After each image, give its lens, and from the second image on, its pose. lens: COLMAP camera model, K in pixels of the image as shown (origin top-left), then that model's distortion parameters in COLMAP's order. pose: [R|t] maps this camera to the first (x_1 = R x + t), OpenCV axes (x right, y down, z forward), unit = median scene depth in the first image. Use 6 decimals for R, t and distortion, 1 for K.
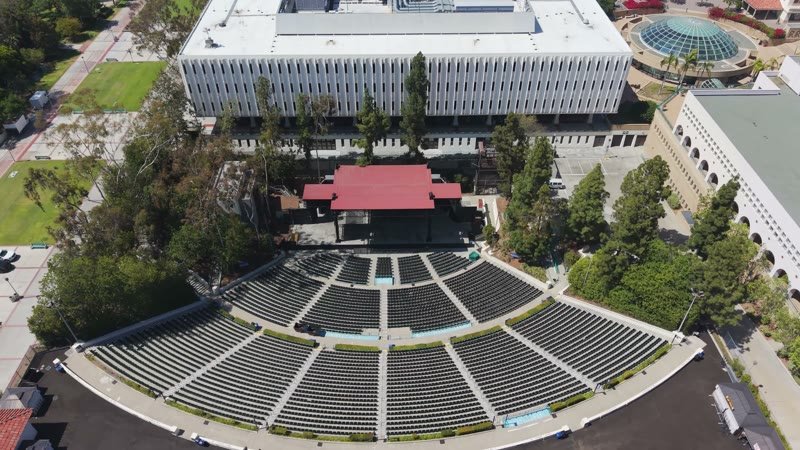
lens RADIAL K [[571.9, 0, 400.0], [0, 571.9, 225.0], [0, 0, 1]] dist [0.038840, -0.043163]
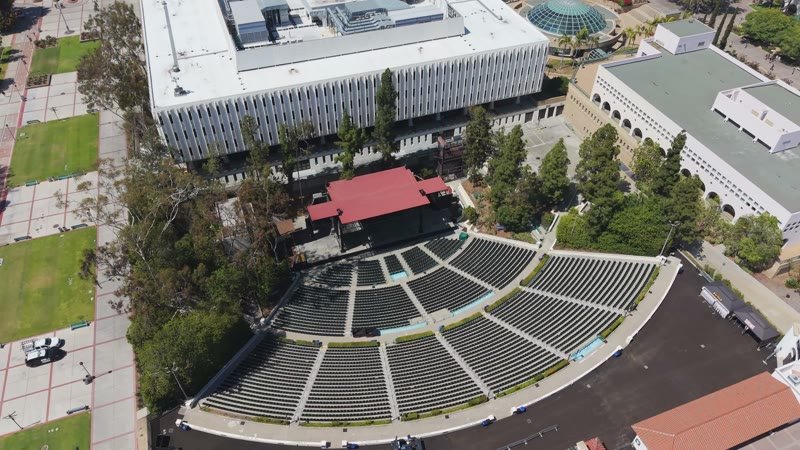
lens RADIAL K [[571.9, 0, 400.0], [0, 571.9, 225.0], [0, 0, 1]] dist [0.038840, -0.043163]
pose [[0.944798, -0.222572, 0.240456, -0.266407], [0.216416, 0.974912, 0.052063, -0.055600], [-0.246011, 0.002849, 0.969263, -0.081417]]
